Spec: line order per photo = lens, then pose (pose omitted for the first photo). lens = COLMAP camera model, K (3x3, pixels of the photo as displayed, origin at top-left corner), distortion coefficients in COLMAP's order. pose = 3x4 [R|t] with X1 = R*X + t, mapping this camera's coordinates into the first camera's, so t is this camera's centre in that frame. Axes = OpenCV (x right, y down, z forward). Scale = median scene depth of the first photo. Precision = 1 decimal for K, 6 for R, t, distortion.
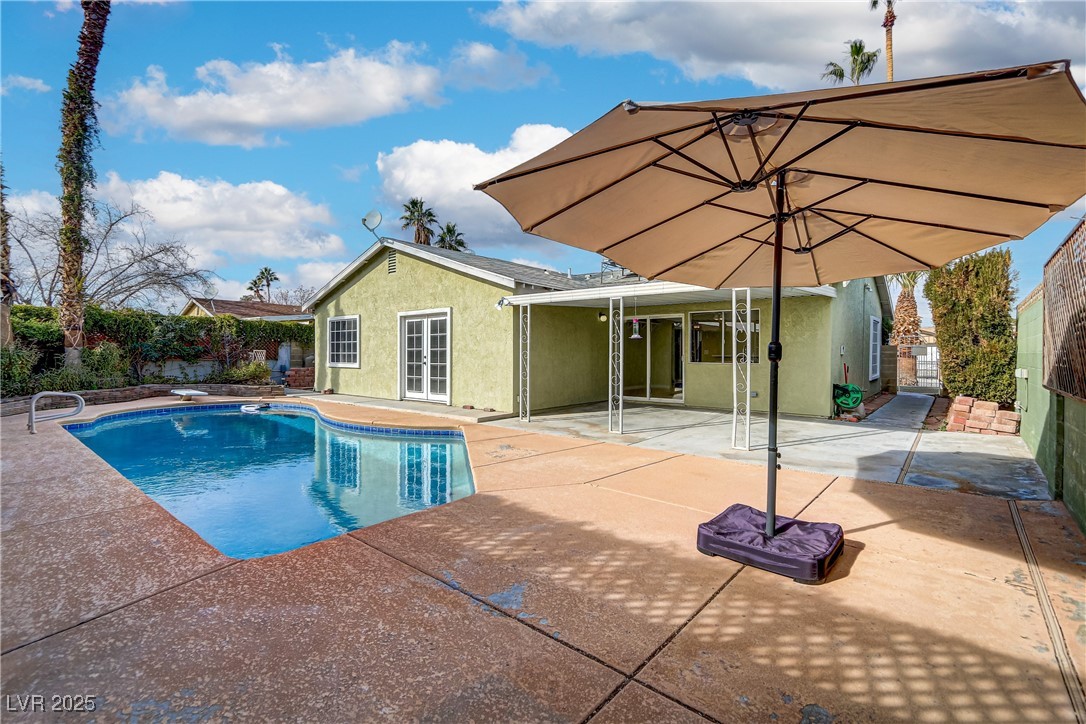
lens RADIAL K [[493.6, 0, 542.3], [0, 493.6, 363.1], [0, 0, 1]] dist [-0.014134, 0.000370]
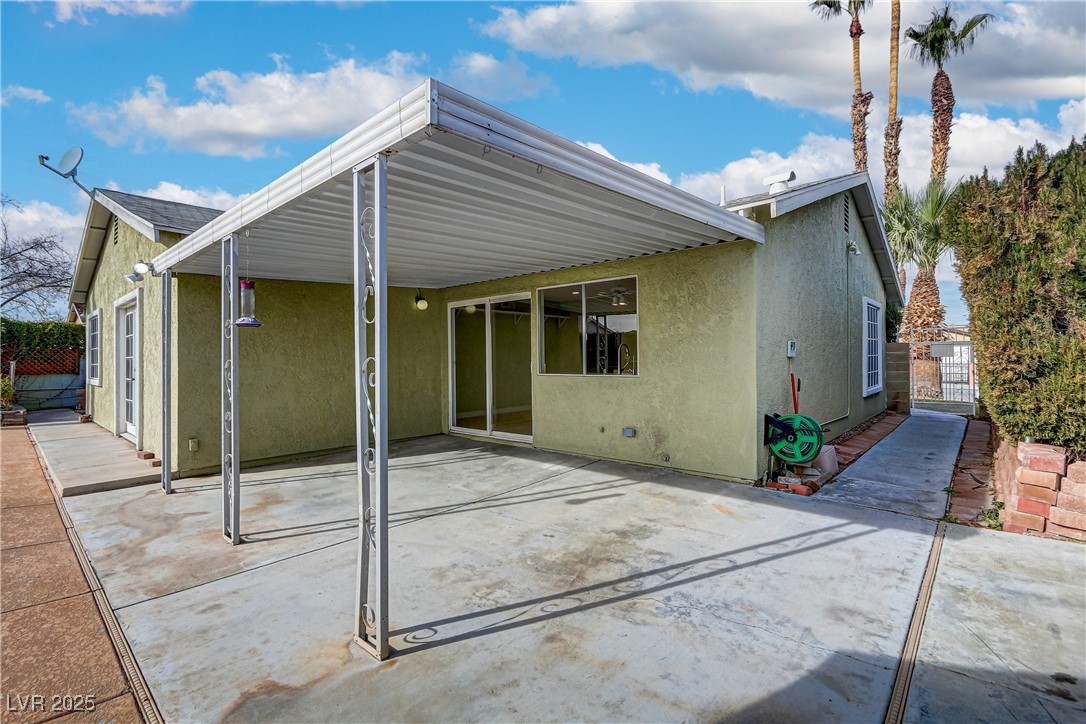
lens RADIAL K [[493.6, 0, 543.7], [0, 493.6, 360.6], [0, 0, 1]] dist [-0.014134, 0.000370]
pose [[0.999349, -0.012356, -0.033899, 0.322706], [0.011748, 0.999768, -0.018063, -0.006147], [0.034114, 0.017652, 0.999262, 0.407262]]
